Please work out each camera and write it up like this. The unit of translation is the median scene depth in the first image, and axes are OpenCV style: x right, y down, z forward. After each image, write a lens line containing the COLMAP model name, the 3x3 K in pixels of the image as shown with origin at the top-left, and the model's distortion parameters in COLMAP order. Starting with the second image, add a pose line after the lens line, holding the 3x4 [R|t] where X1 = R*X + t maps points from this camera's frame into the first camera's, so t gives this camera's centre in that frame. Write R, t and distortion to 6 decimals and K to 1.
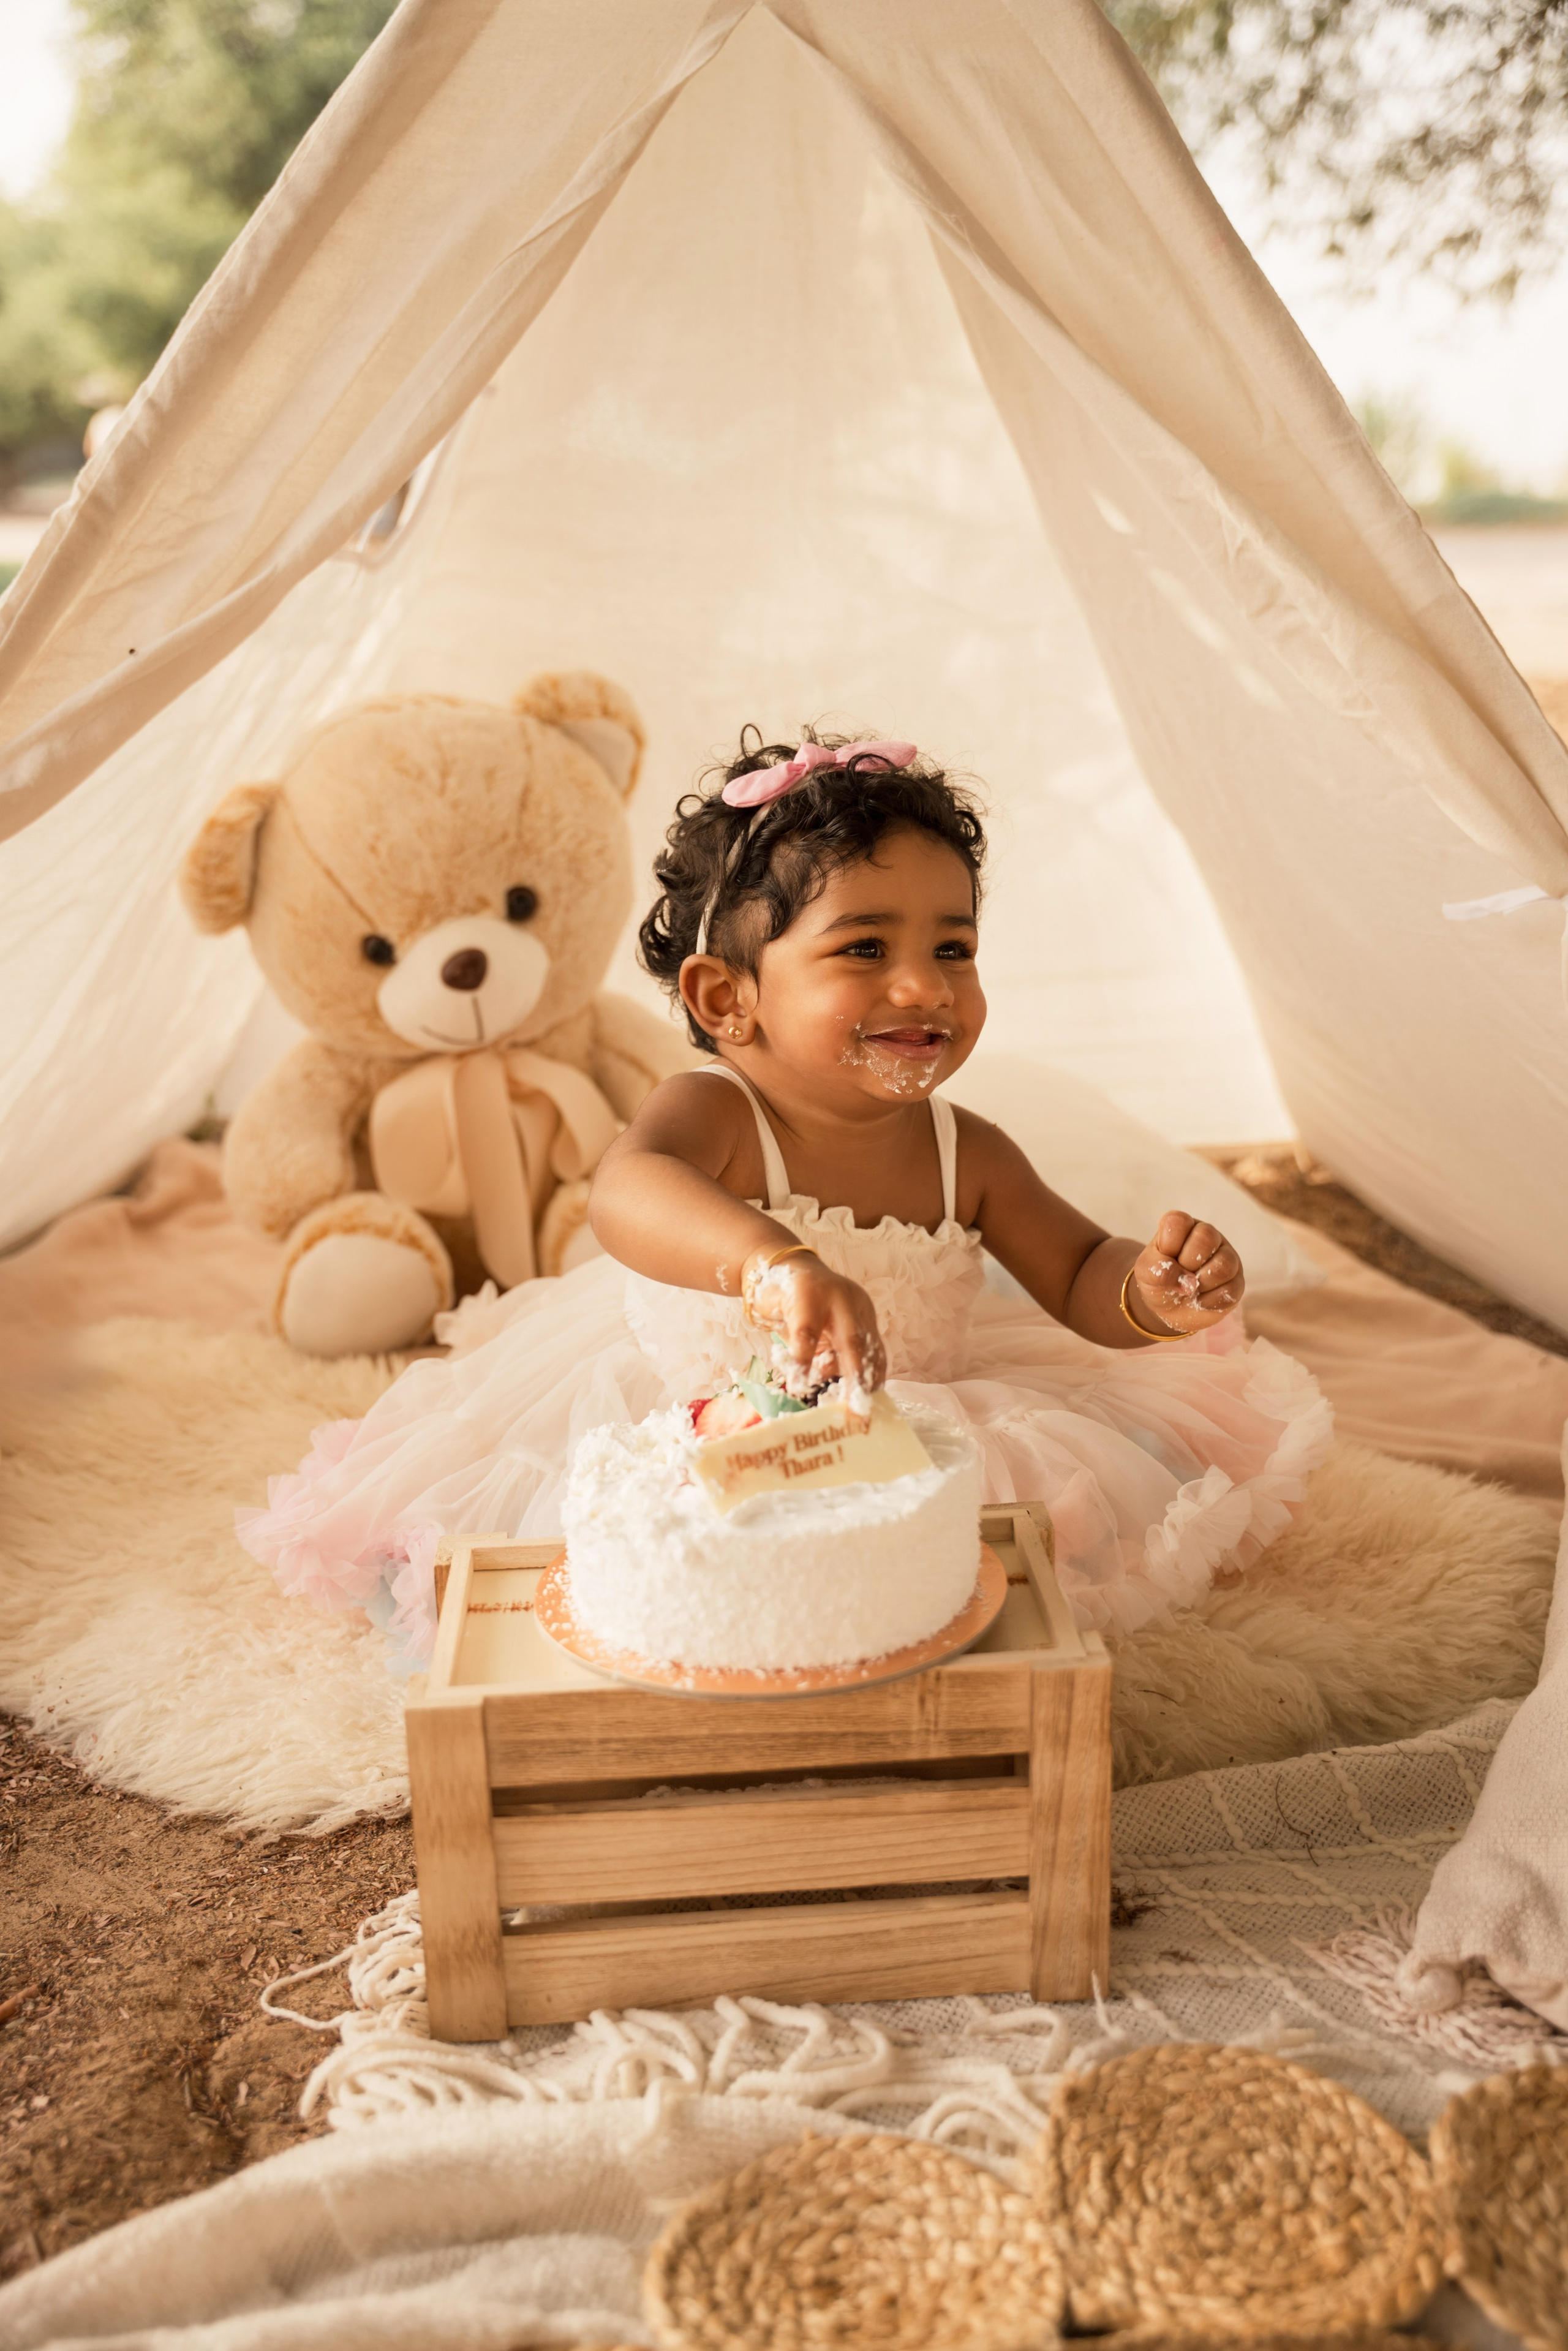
lens RADIAL K [[2218.9, 0, 798.4], [0, 2218.9, 1178.5], [0, 0, 1]] dist [-0.024111, 0.000000]
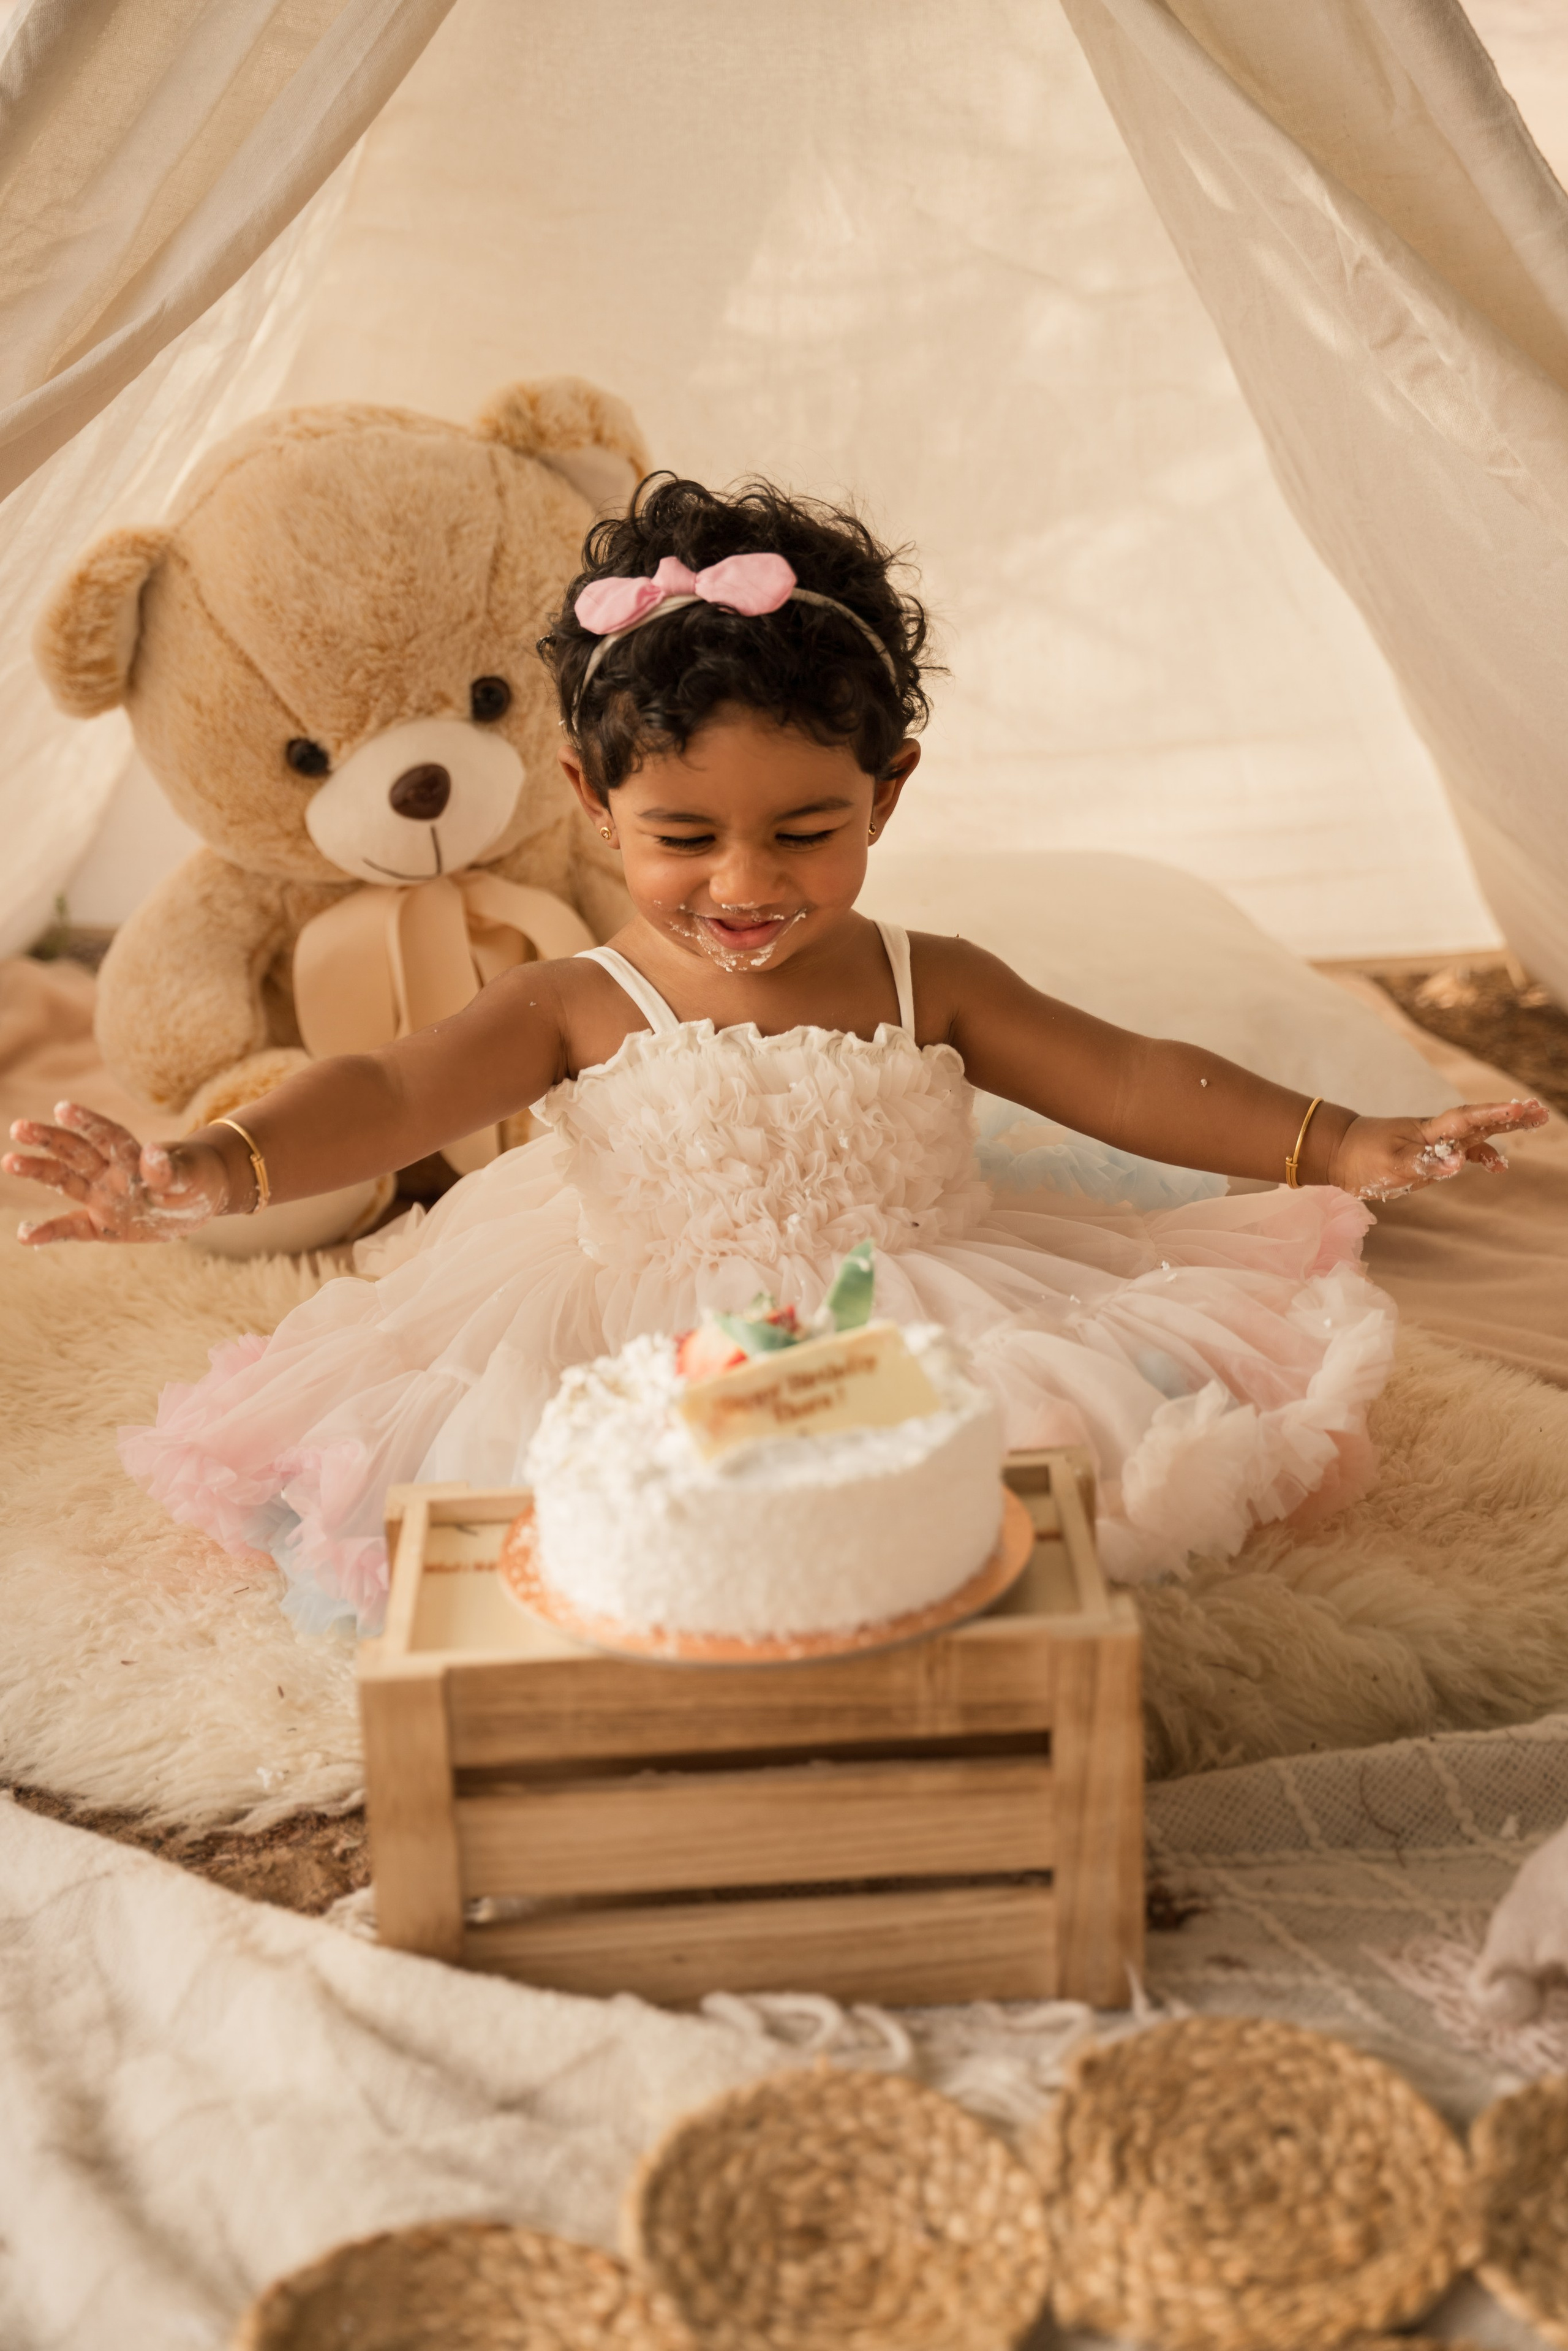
lens RADIAL K [[3317.1, 0, 801.2], [0, 3317.1, 1167.5], [0, 0, 1]] dist [0.122515, 0.000000]
pose [[0.999685, -0.002389, -0.024991, 0.027929], [0.004194, 0.997367, 0.072401, -0.048948], [0.024752, -0.072483, 0.997062, -0.247609]]
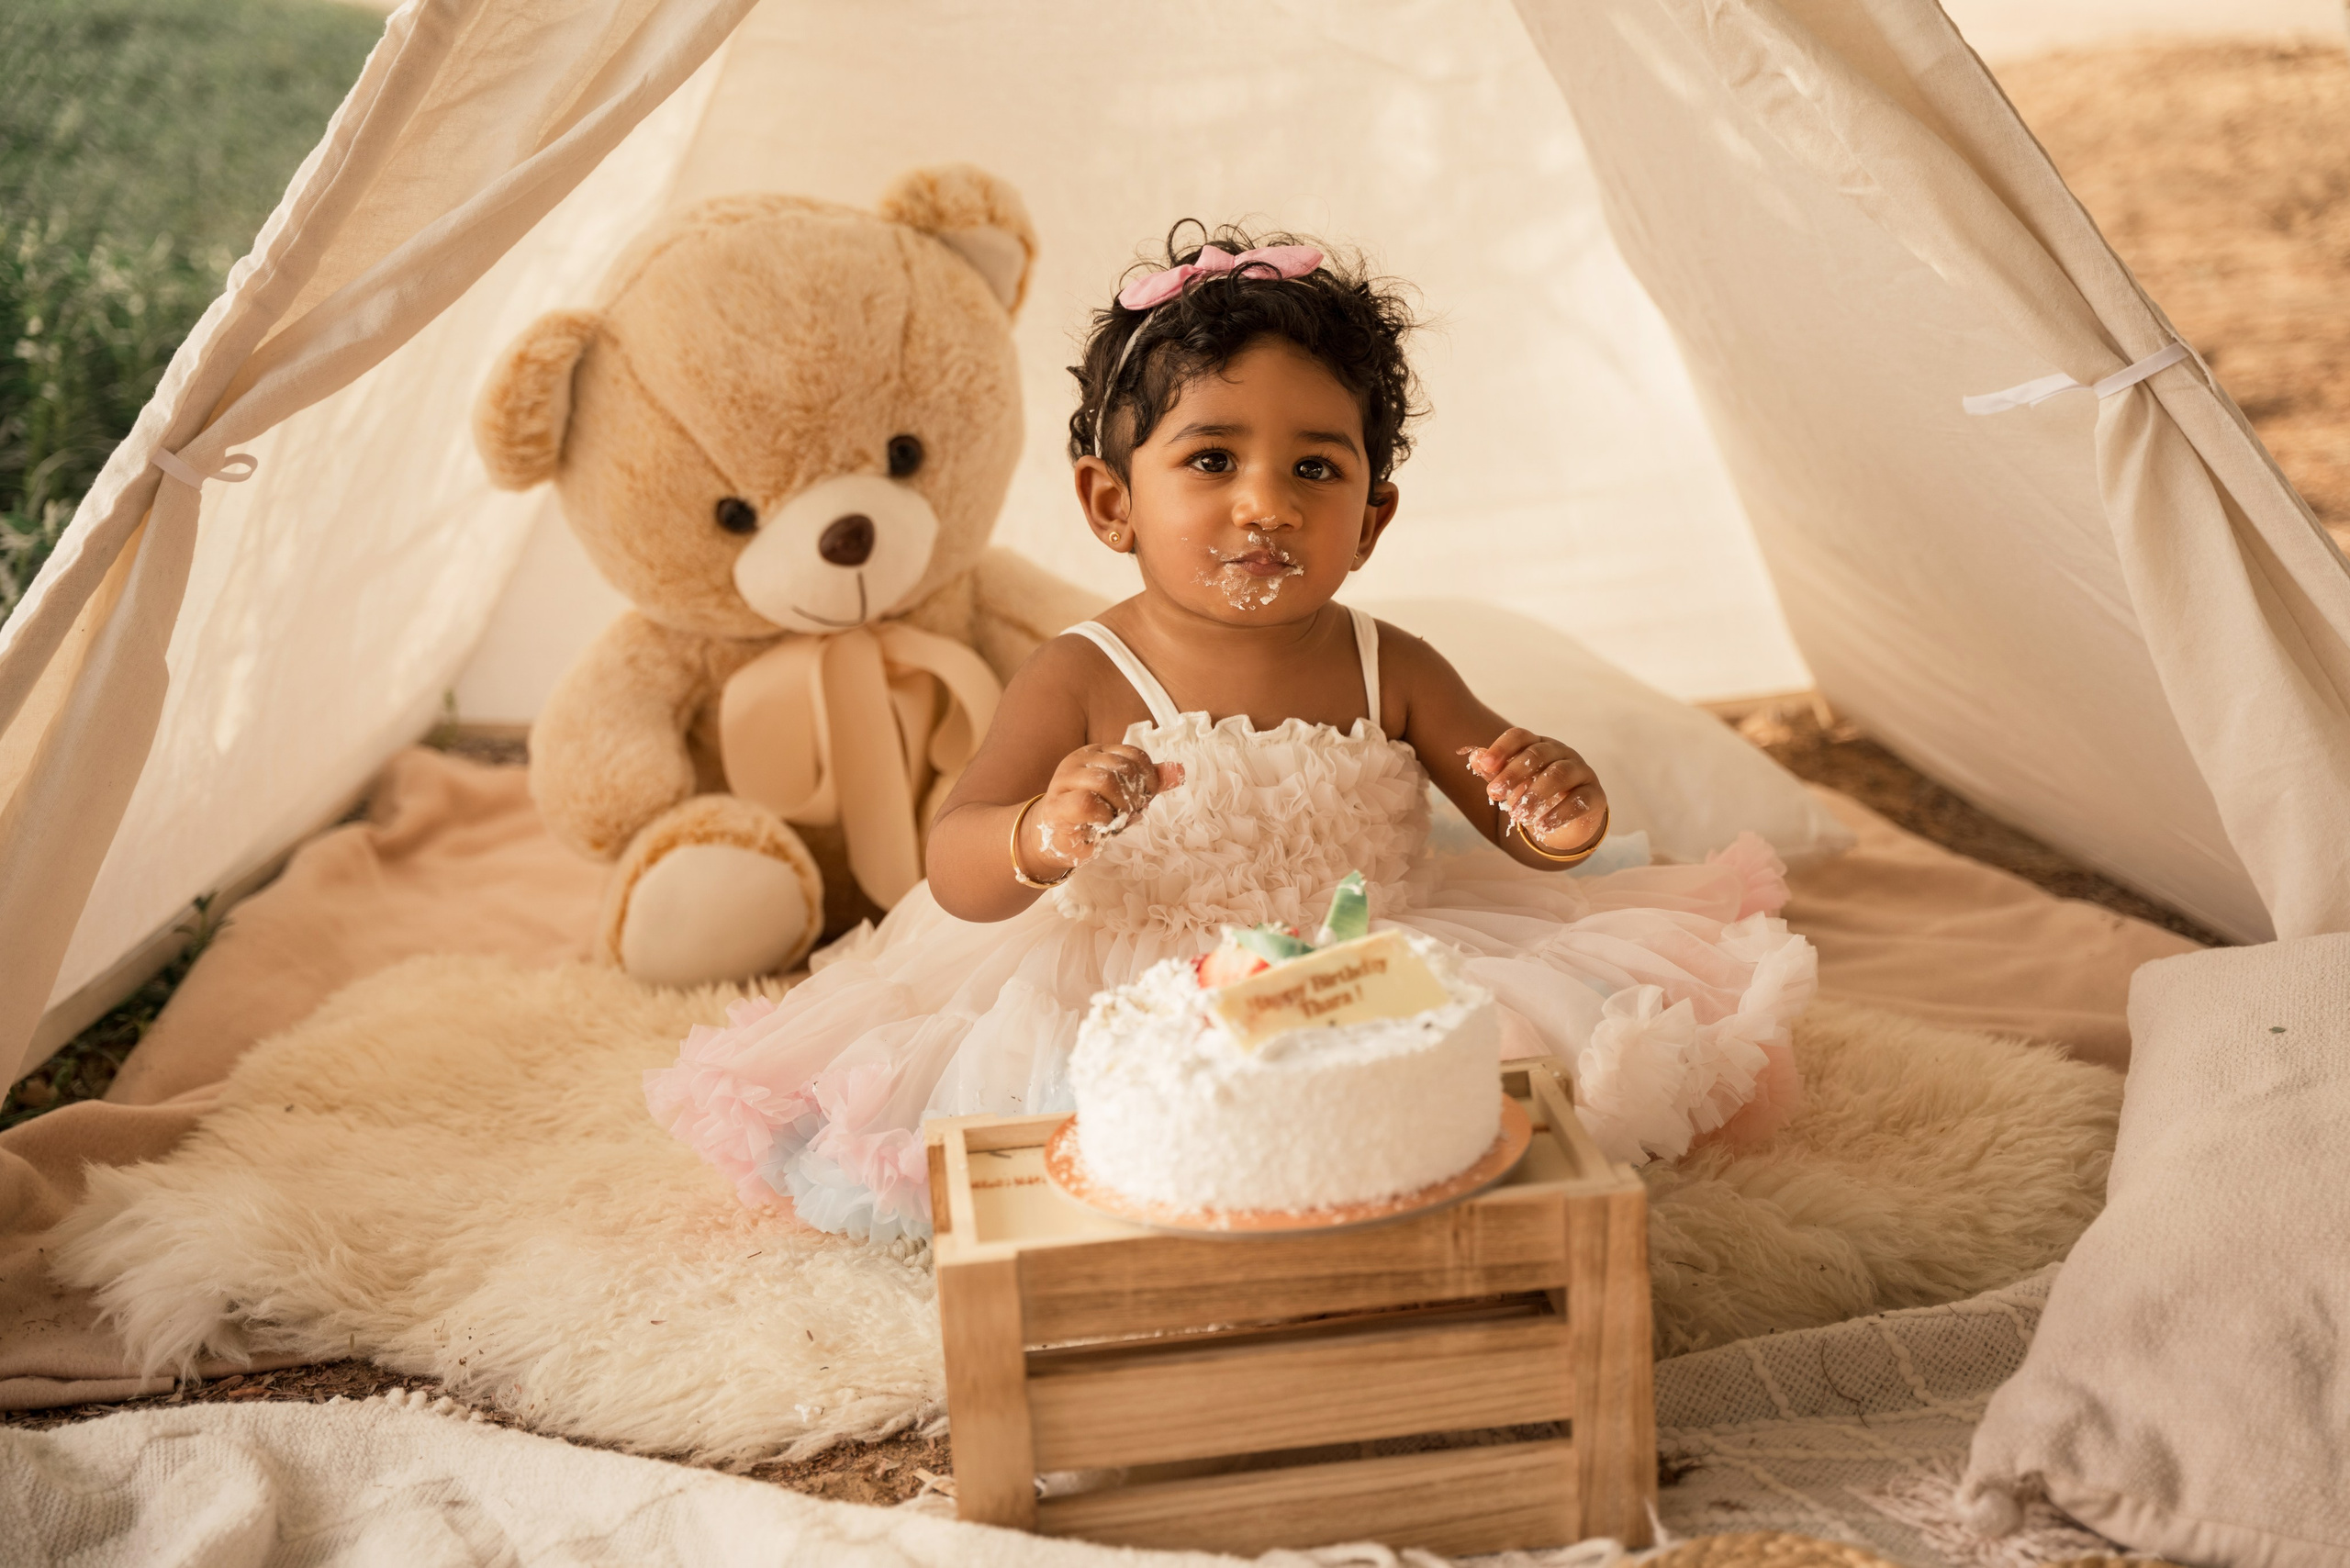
lens RADIAL K [[3316.0, 0, 1204.3], [0, 3316.0, 778.6], [0, 0, 1]] dist [0.122515, 0.000000]
pose [[0.998305, -0.045591, 0.036185, -0.074443], [0.045956, 0.998900, -0.009303, 0.029949], [-0.035721, 0.010950, 0.999302, -0.356791]]
